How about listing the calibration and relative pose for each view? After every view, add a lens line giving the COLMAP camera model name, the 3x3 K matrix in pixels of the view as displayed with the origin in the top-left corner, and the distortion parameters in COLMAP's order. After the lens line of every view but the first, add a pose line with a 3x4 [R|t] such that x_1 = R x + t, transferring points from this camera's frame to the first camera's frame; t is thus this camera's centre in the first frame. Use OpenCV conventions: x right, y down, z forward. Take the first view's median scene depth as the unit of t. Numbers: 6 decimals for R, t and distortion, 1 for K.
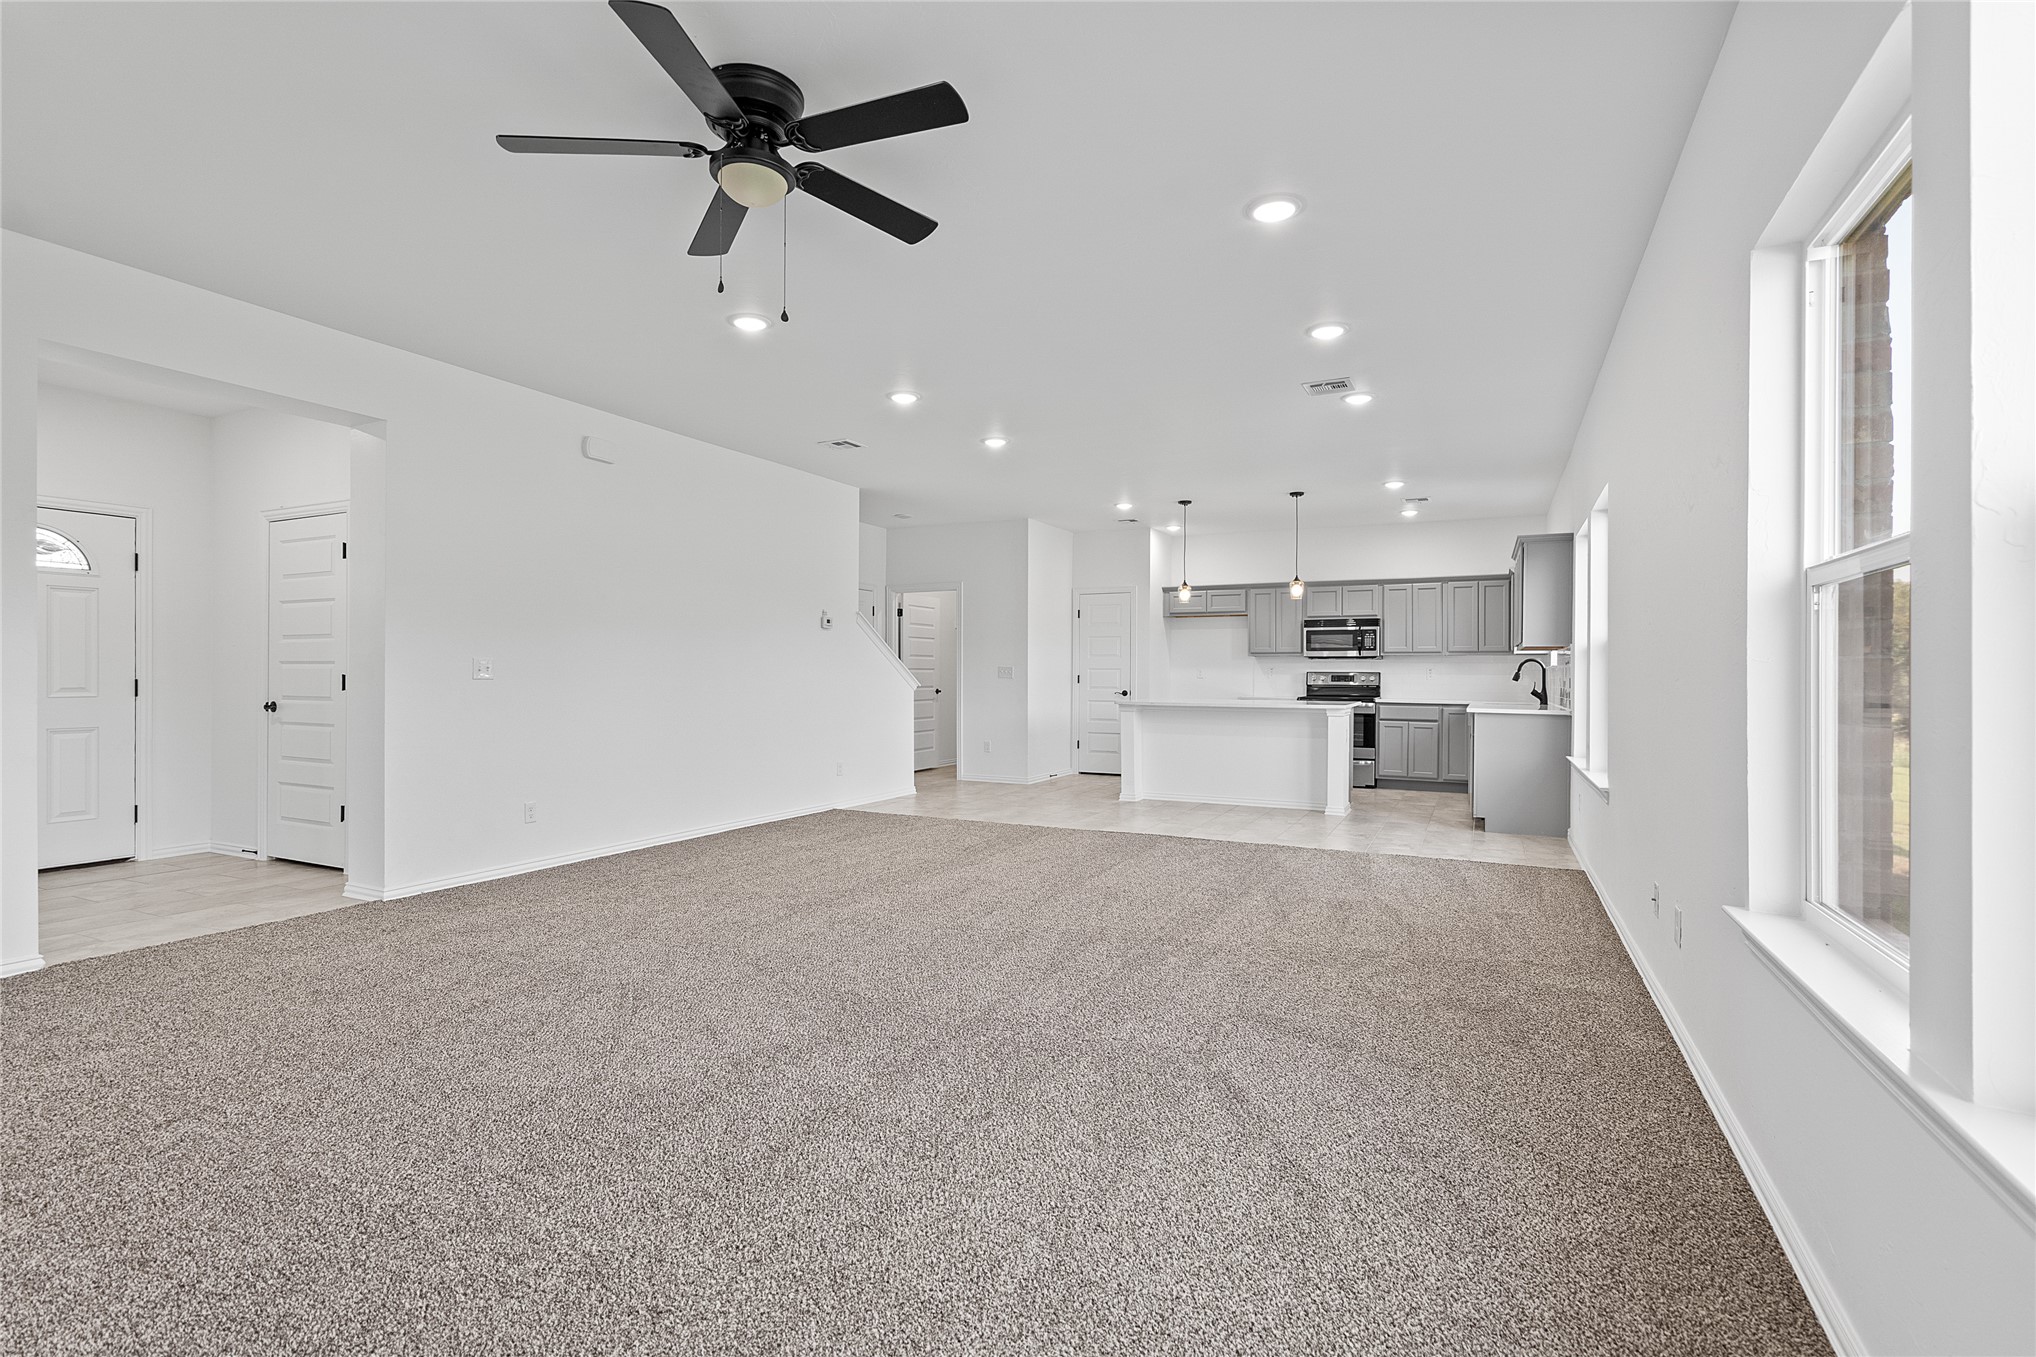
lens RADIAL K [[948.5, 0, 1017.3], [0, 948.5, 674.0], [0, 0, 1]] dist [-0.003436, 0.001087]
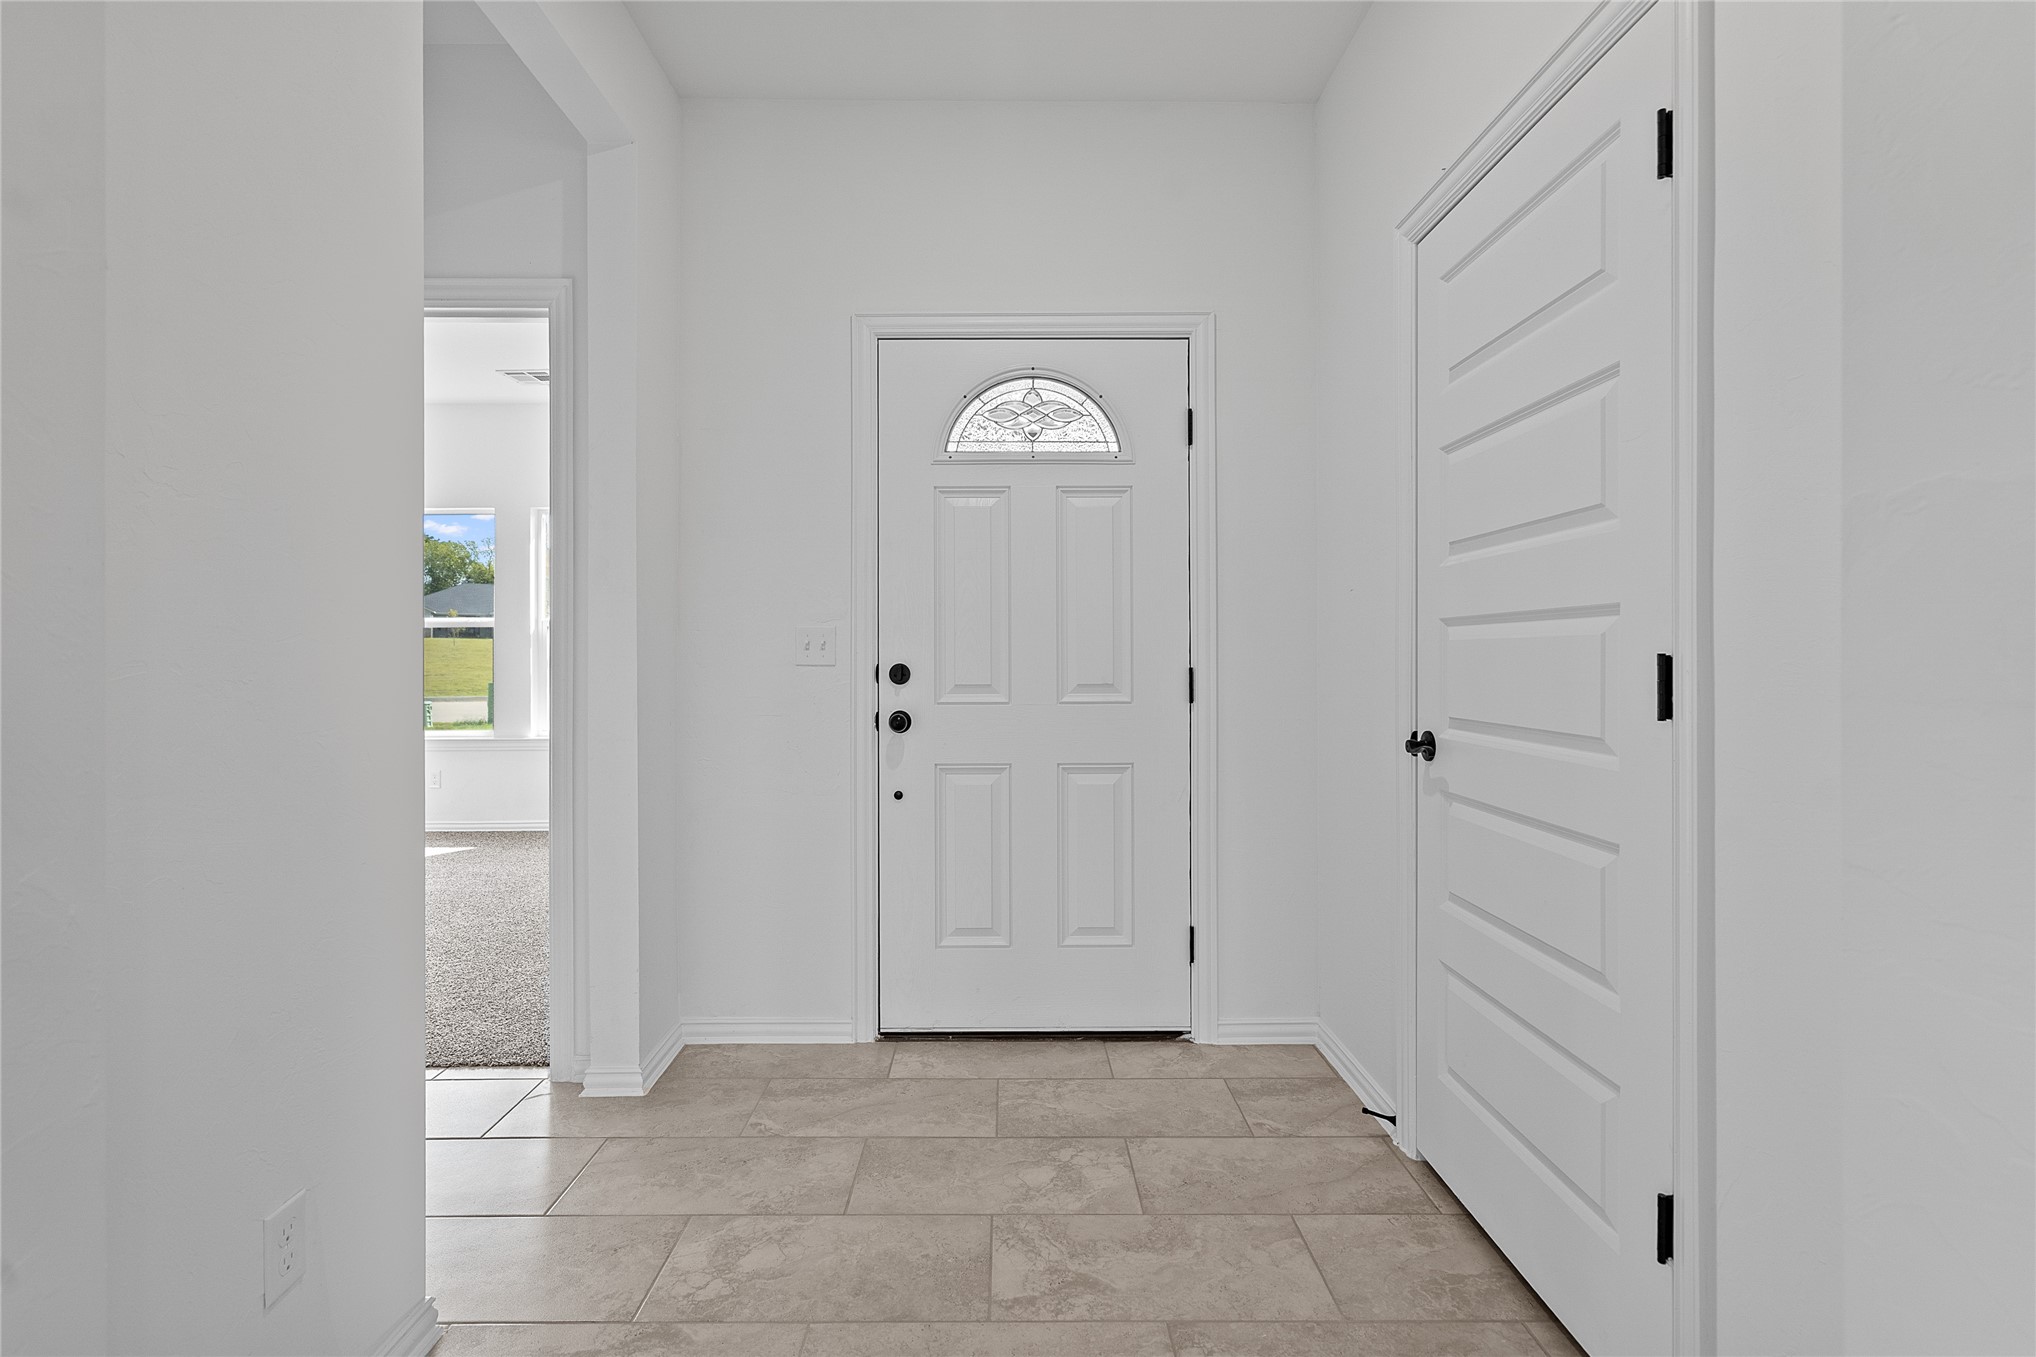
lens RADIAL K [[948.5, 0, 1015.7], [0, 948.5, 661.6], [0, 0, 1]] dist [-0.003436, 0.001087]
pose [[0.448803, 0.000870, -0.893630, -0.554661], [0.006577, 0.999969, 0.004276, -0.000276], [0.893607, -0.007796, 0.448783, 0.725148]]
